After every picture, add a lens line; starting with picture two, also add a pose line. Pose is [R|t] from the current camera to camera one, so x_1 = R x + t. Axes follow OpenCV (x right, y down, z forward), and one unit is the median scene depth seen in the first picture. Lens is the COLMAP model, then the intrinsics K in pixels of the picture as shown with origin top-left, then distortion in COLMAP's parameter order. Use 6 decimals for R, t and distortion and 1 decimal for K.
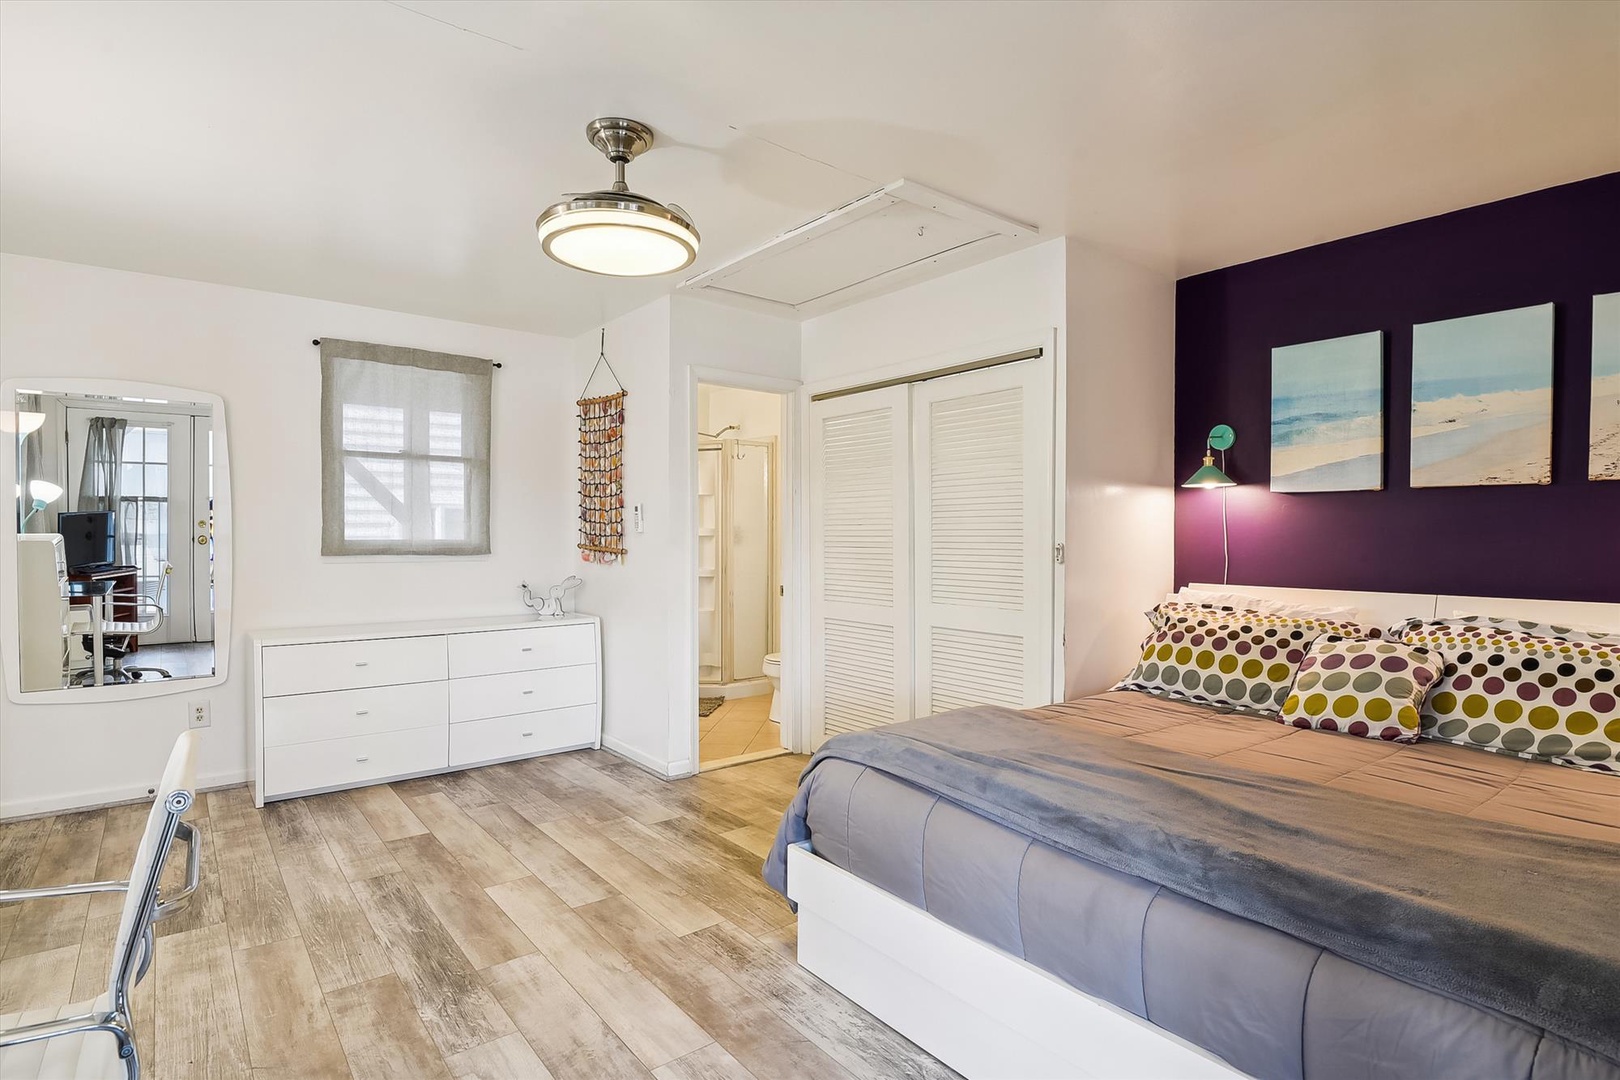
lens RADIAL K [[799.8, 0, 810.0], [0, 799.8, 540.0], [0, 0, 1]] dist [0.009006, 0.000357]
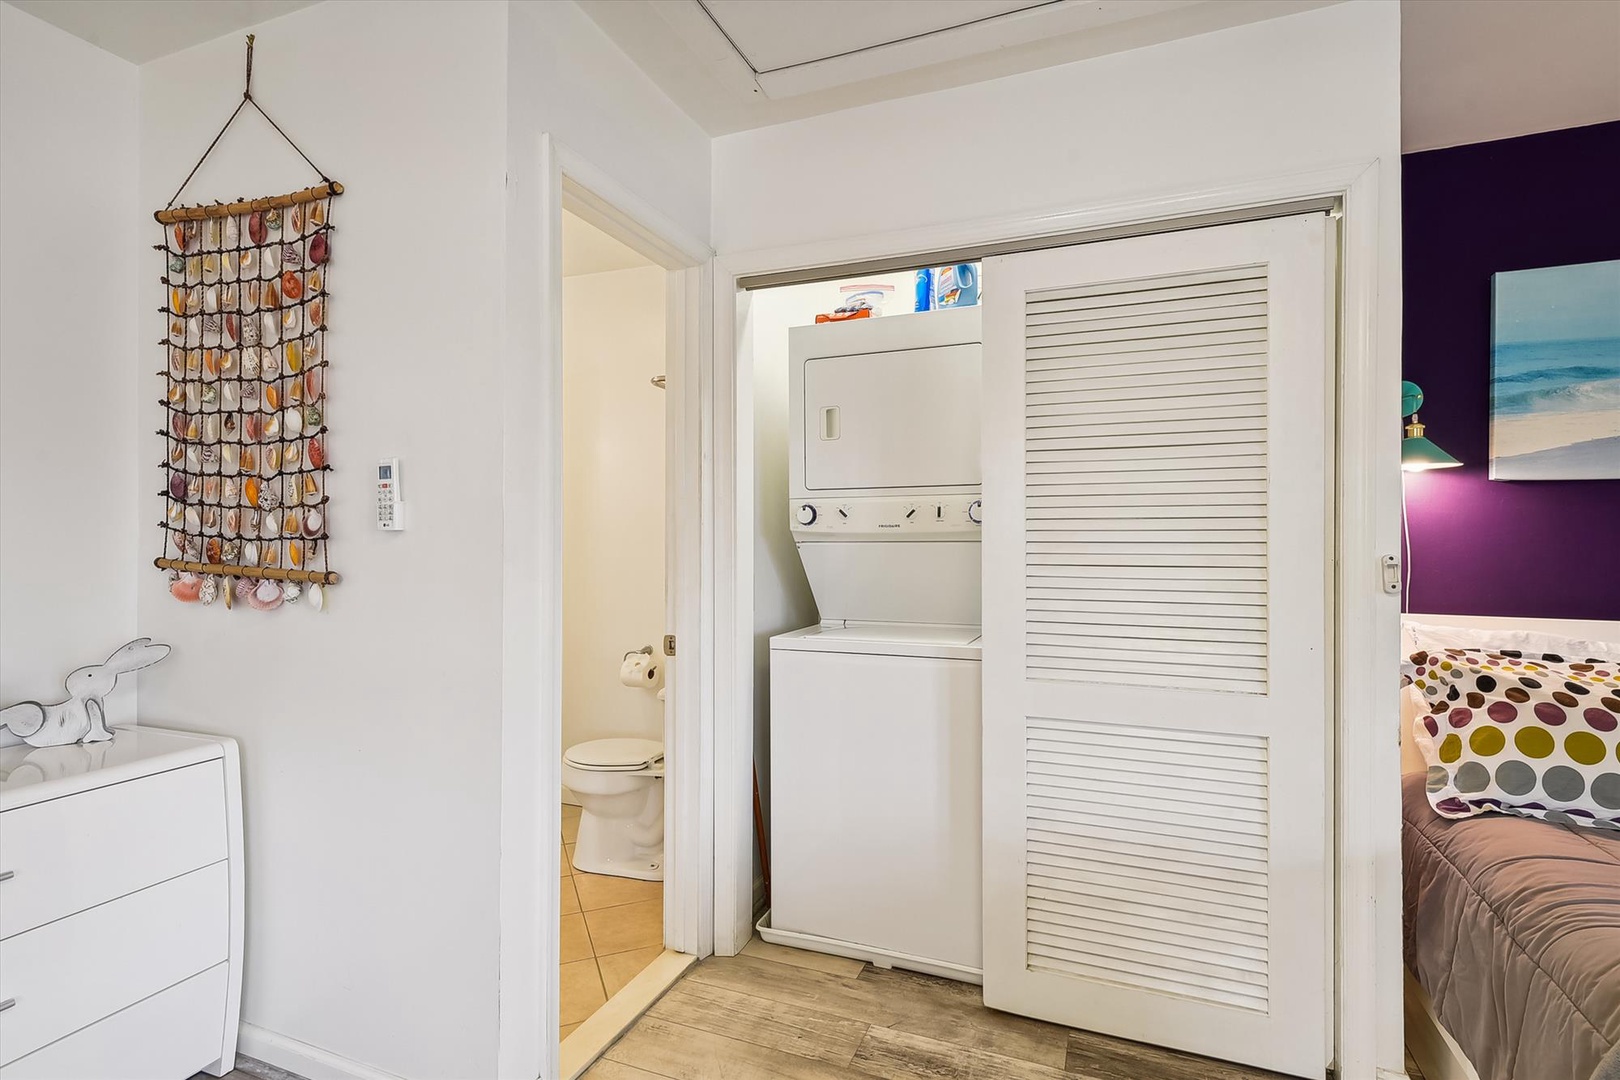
lens RADIAL K [[799.8, 0, 810.0], [0, 799.8, 540.0], [0, 0, 1]] dist [0.009006, 0.000357]
pose [[0.875044, 0.003953, 0.484028, -0.212100], [0.000075, 0.999966, -0.008301, -0.001421], [-0.484044, 0.007300, 0.875013, 0.514725]]
